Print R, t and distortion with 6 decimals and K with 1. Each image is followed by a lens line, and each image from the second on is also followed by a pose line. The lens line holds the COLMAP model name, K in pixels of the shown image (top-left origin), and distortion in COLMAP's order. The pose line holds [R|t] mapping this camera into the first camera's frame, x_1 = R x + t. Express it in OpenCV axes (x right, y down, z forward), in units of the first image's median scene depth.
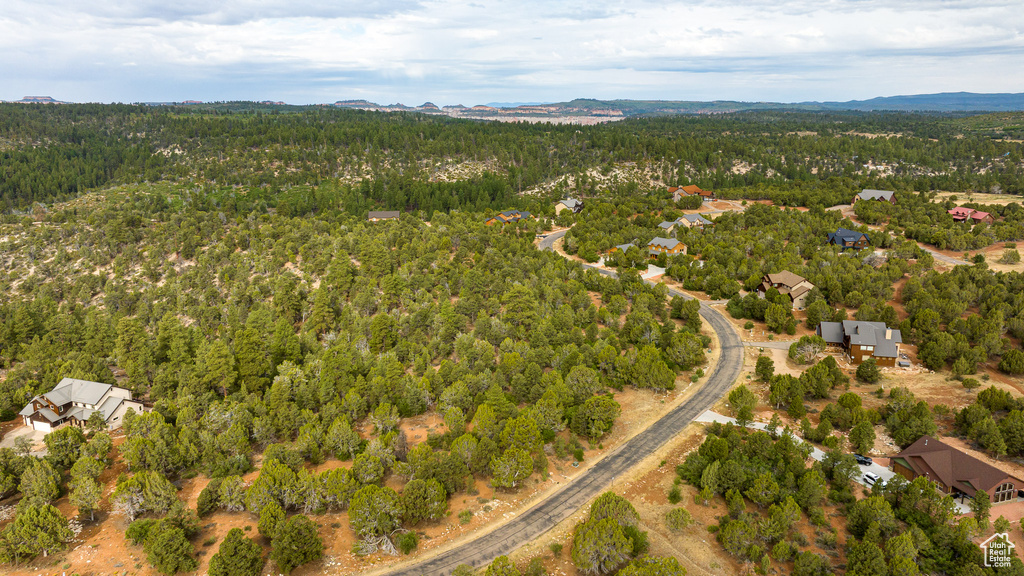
lens RADIAL K [[711.1, 0, 519.3], [0, 711.1, 291.6], [0, 0, 1]] dist [-0.035469, 0.029838]
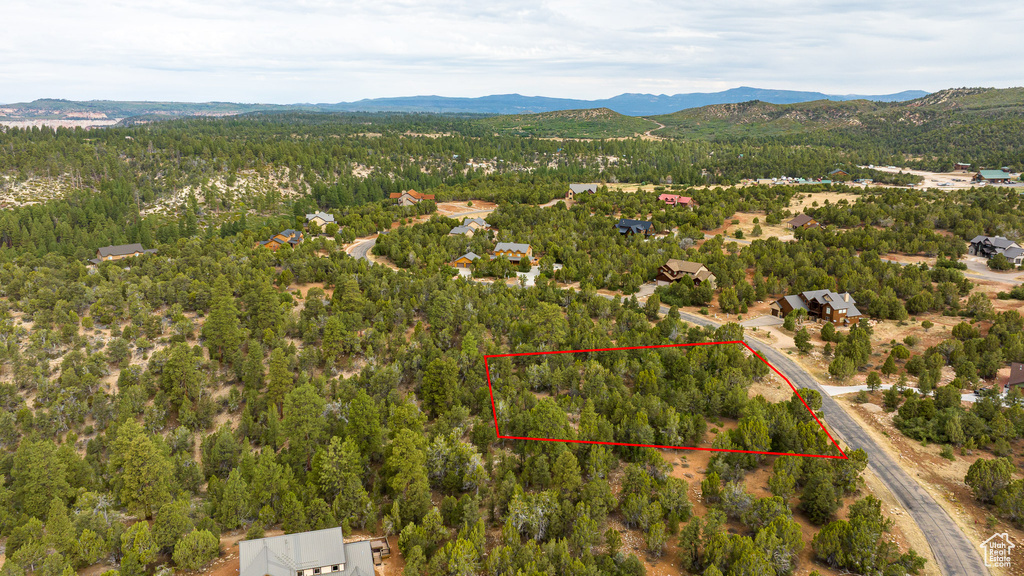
lens RADIAL K [[754.5, 0, 505.9], [0, 754.5, 286.8], [0, 0, 1]] dist [-0.028186, 0.004417]
pose [[0.811716, -0.125395, 0.570433, -0.133133], [0.138275, 0.990173, 0.020902, -0.012800], [-0.567448, 0.061910, 0.821078, 0.055273]]
